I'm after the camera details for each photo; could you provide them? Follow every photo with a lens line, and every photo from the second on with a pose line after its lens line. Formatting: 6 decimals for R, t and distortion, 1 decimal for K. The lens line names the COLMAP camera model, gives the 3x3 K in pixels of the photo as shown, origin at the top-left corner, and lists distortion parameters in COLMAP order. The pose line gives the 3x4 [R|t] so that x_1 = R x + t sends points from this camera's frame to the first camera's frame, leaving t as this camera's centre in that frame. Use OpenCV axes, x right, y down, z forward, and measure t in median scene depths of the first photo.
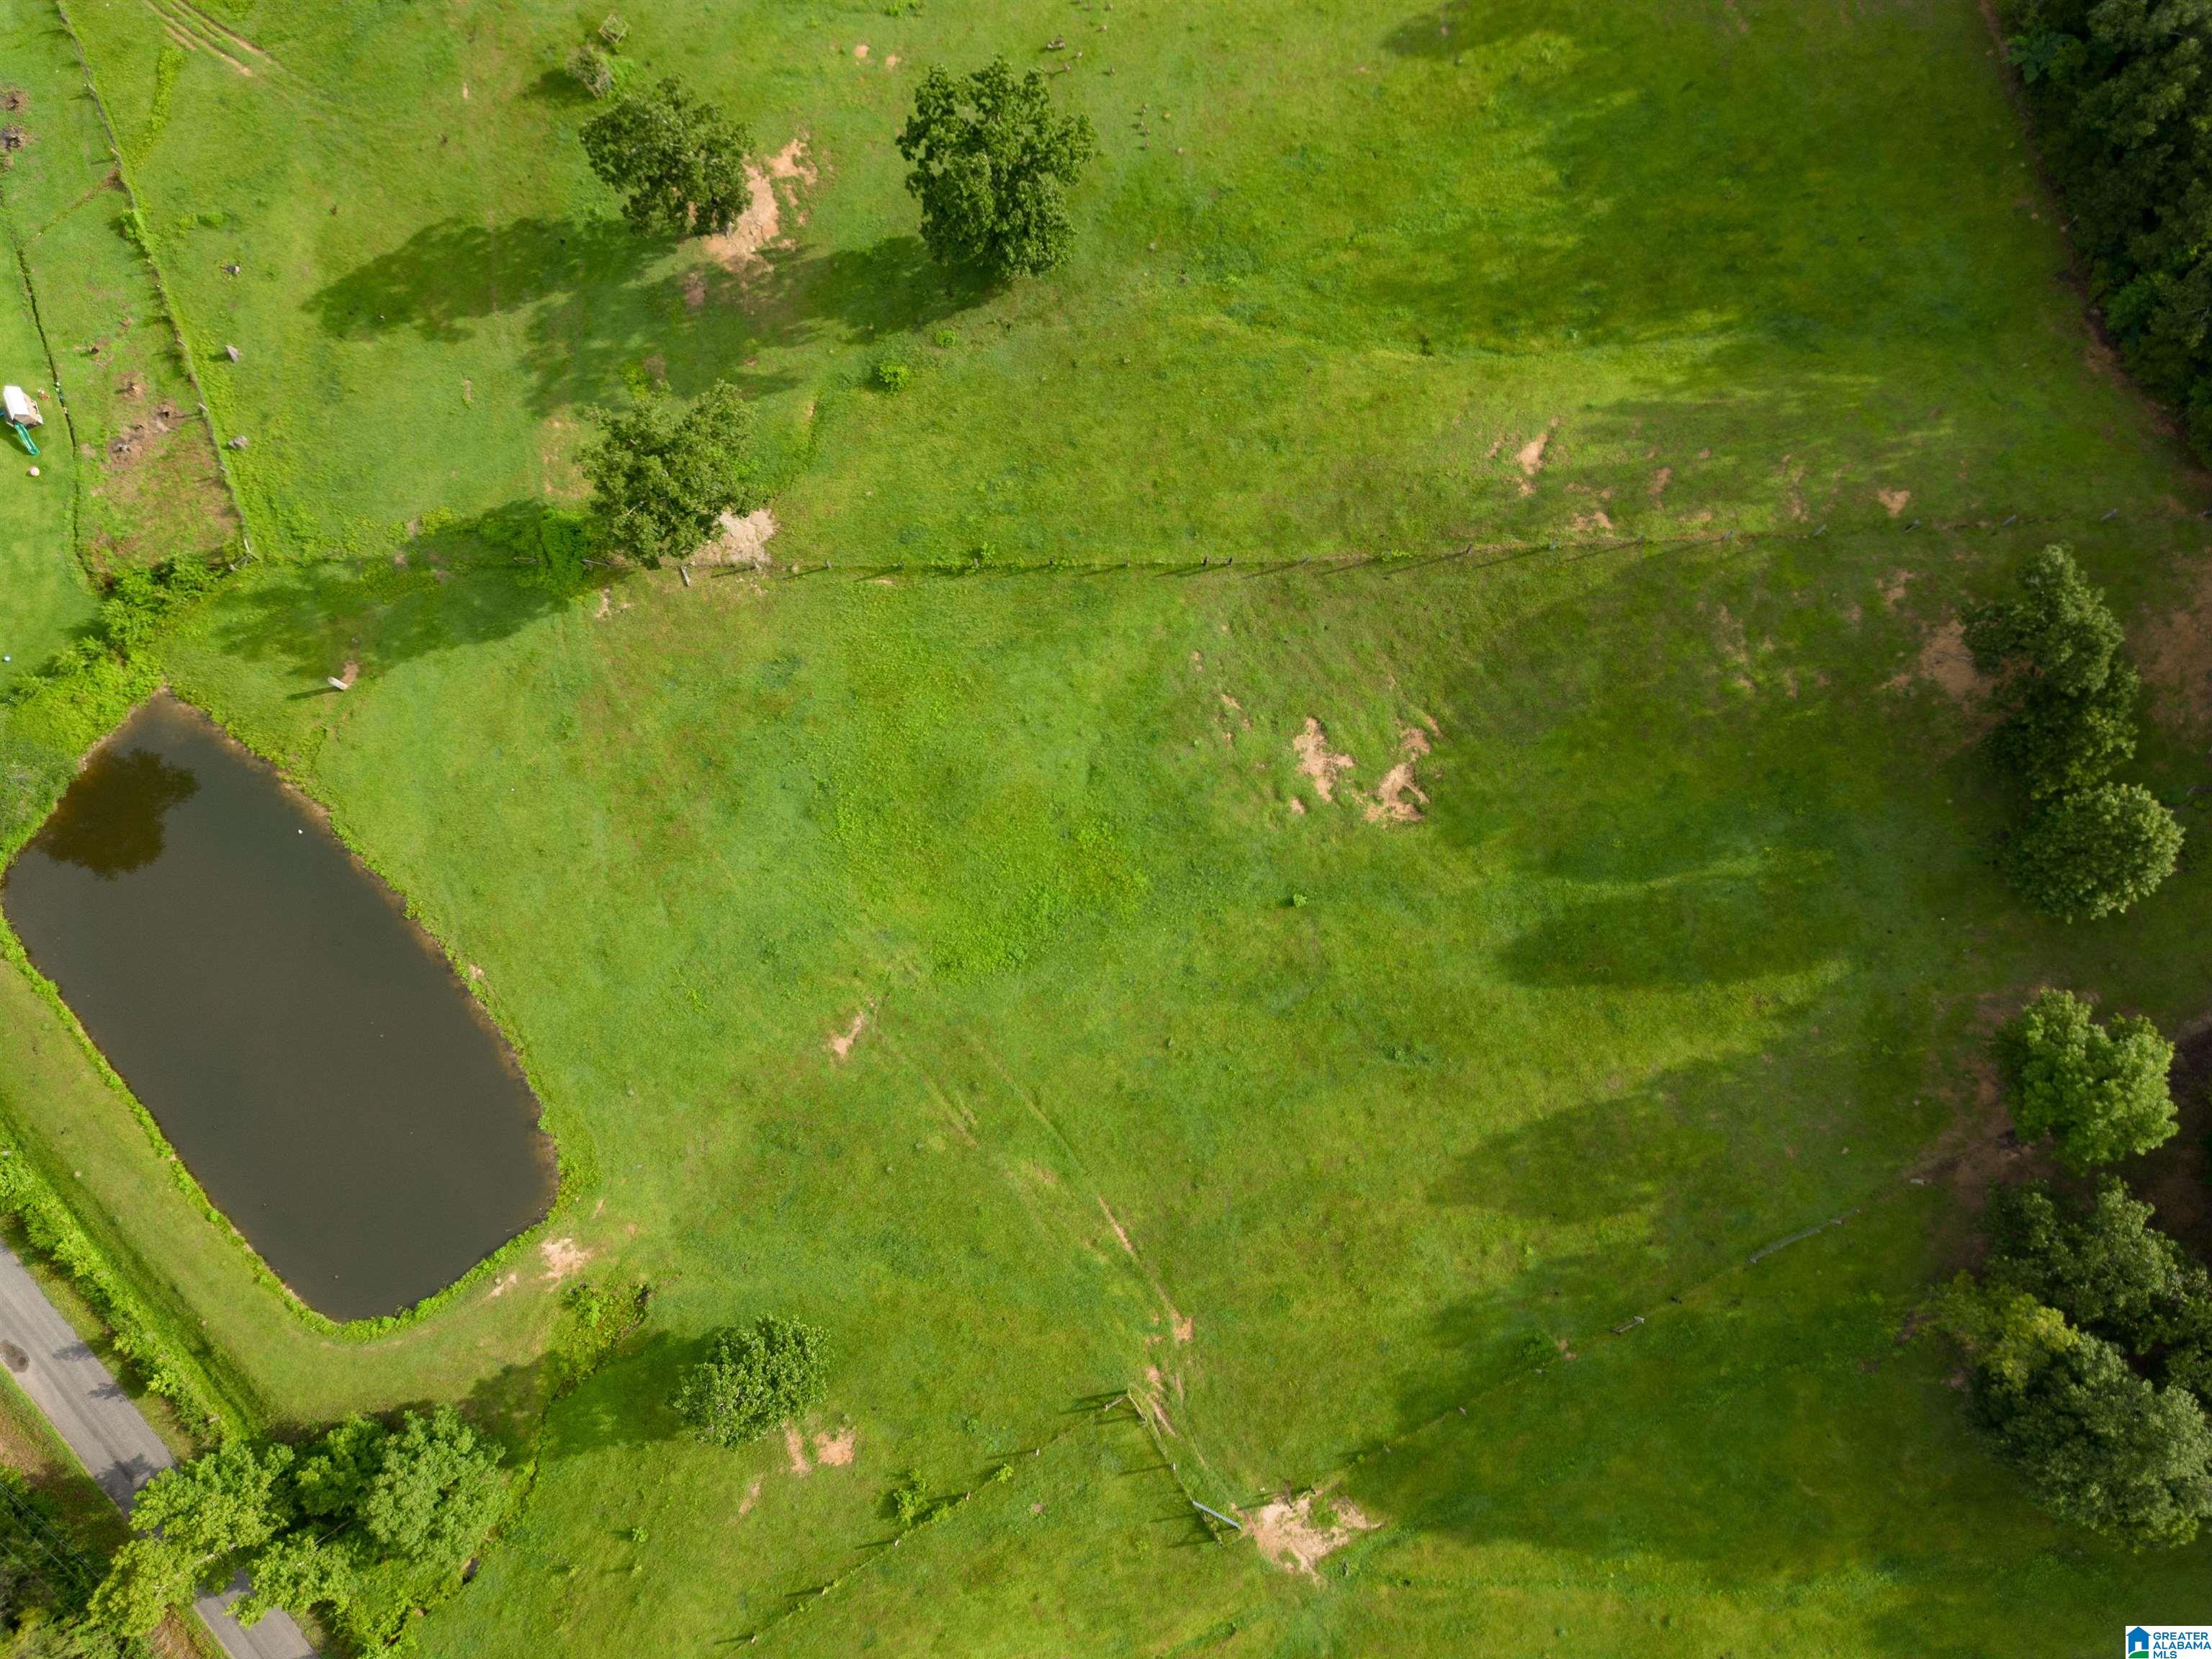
lens RADIAL K [[1581.1, 0, 1094.8], [0, 1581.1, 823.4], [0, 0, 1]] dist [0.078645, -0.080790]
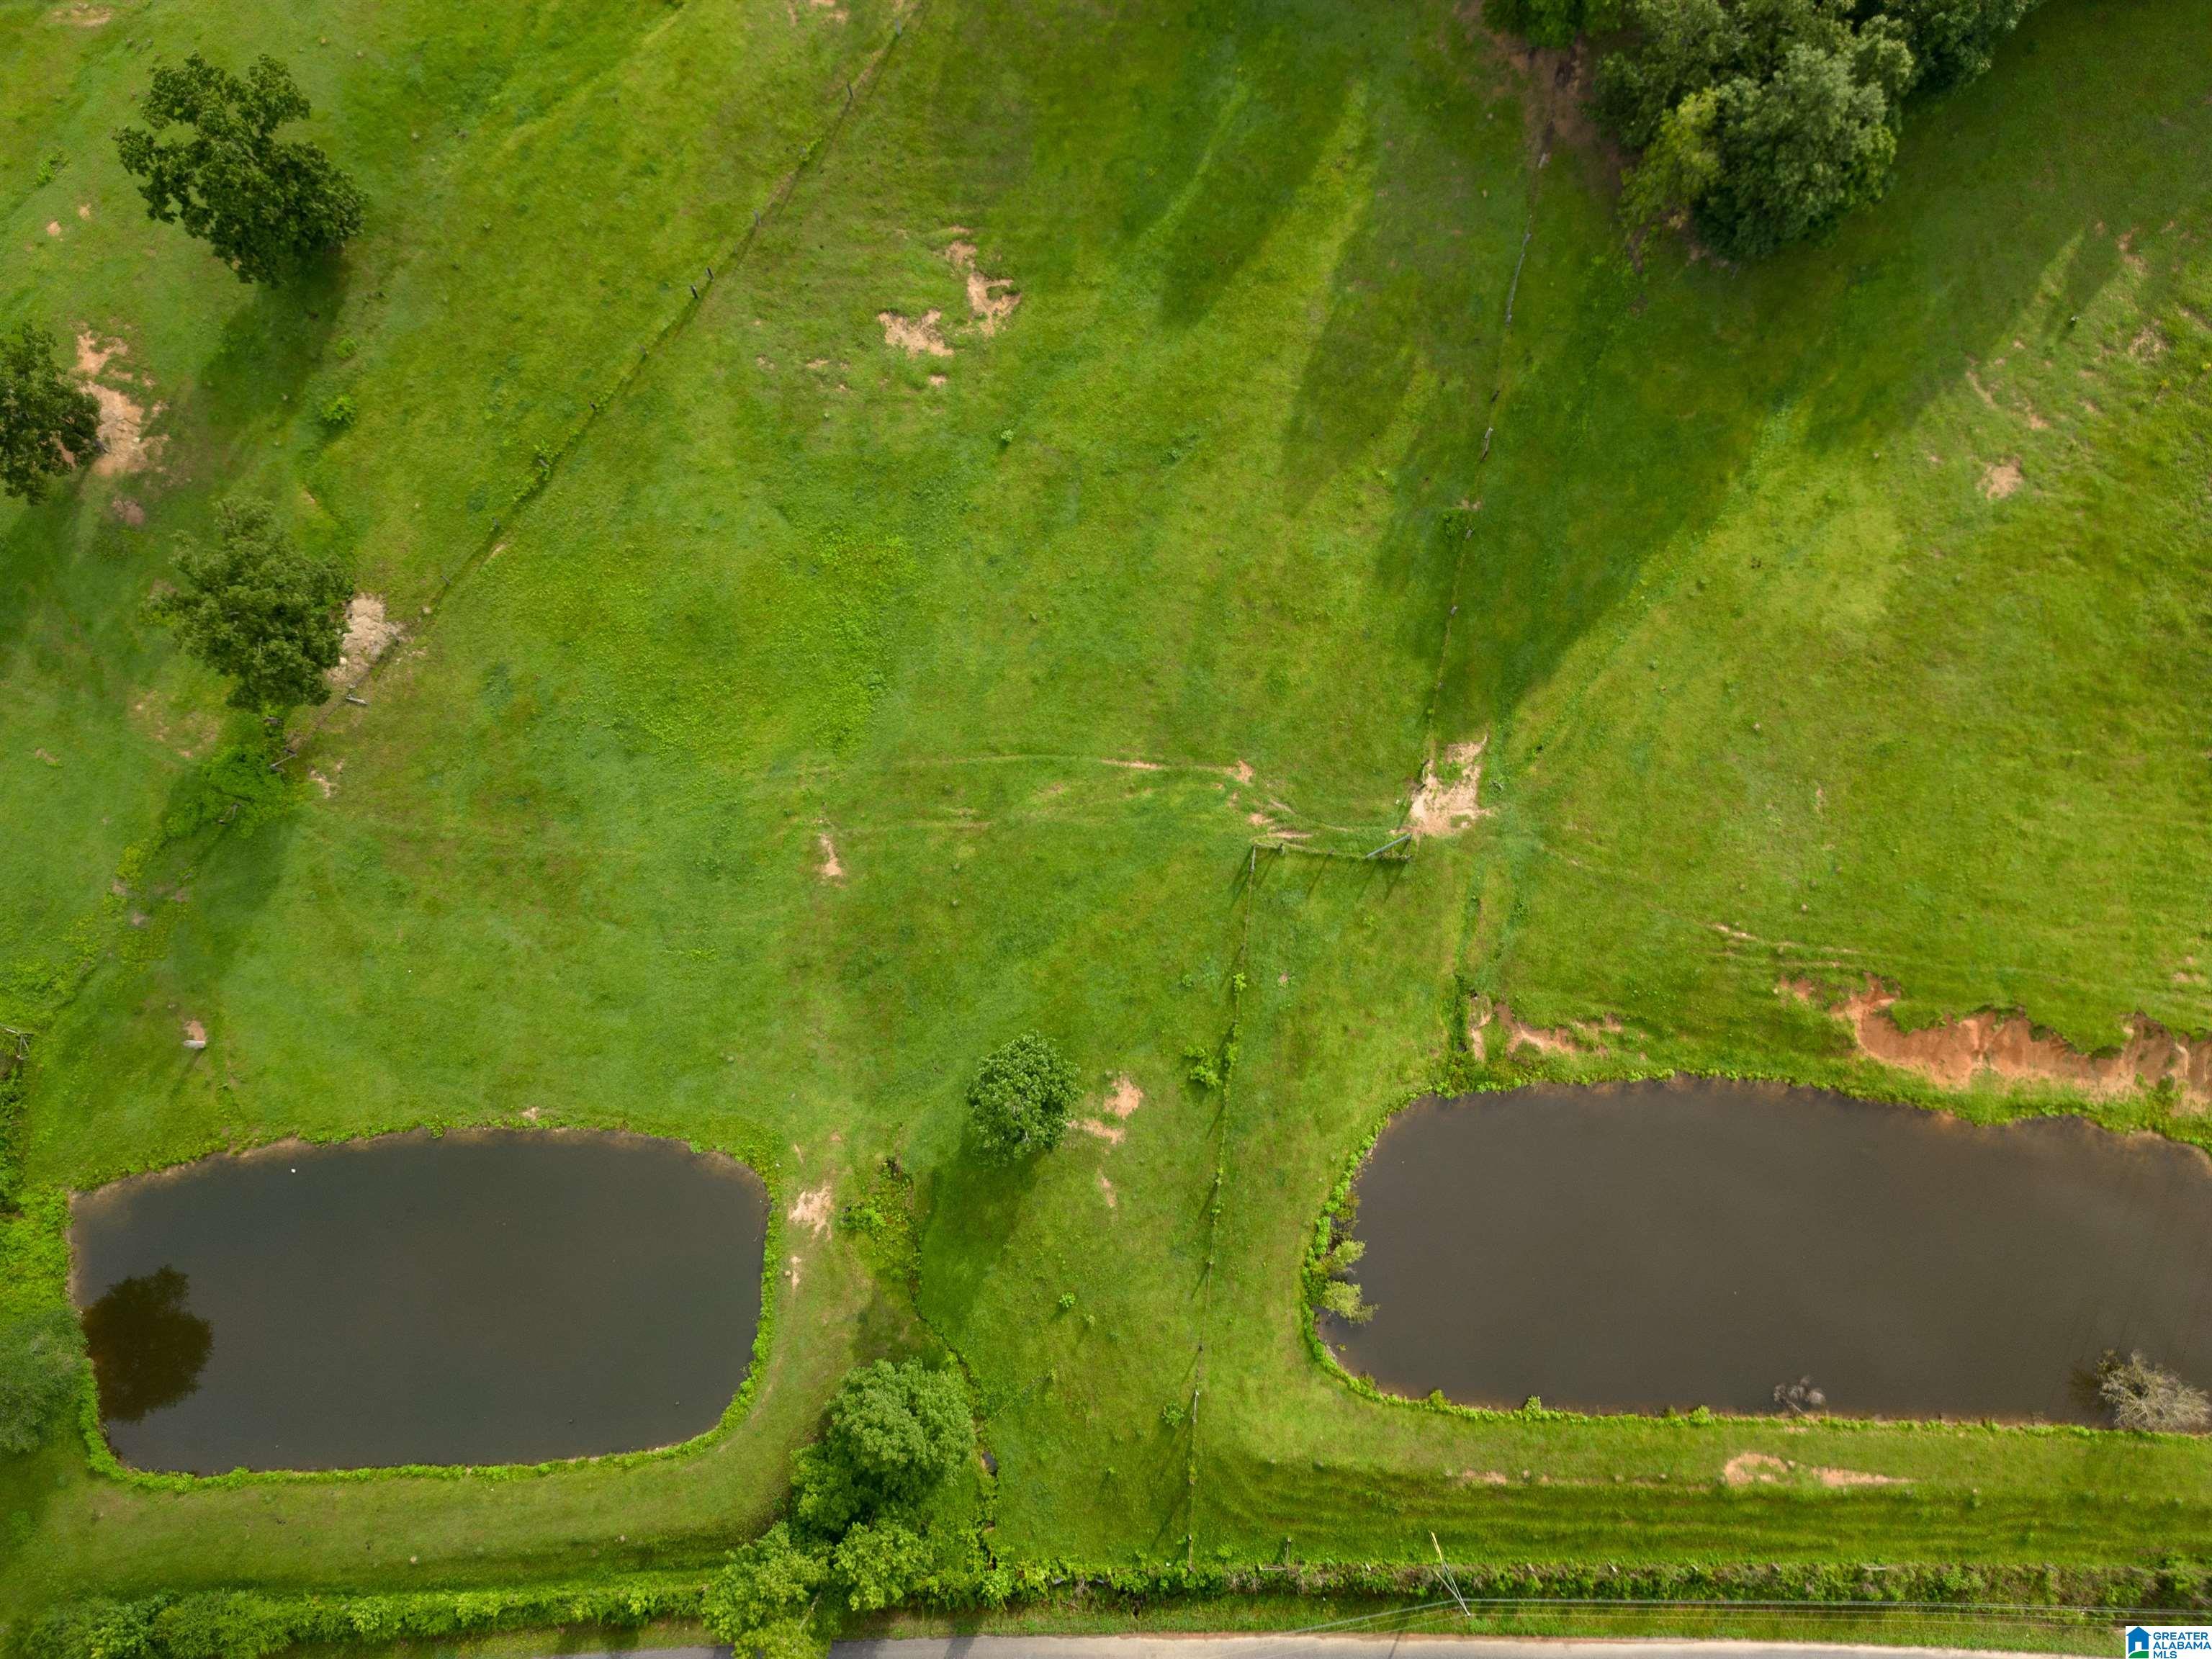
lens RADIAL K [[1581.1, 0, 1094.8], [0, 1581.1, 823.4], [0, 0, 1]] dist [0.078645, -0.080790]
pose [[0.630805, -0.764712, 0.131530, -0.167934], [0.764788, 0.641378, 0.061105, 0.191985], [-0.131088, 0.062047, 0.989427, -0.033302]]
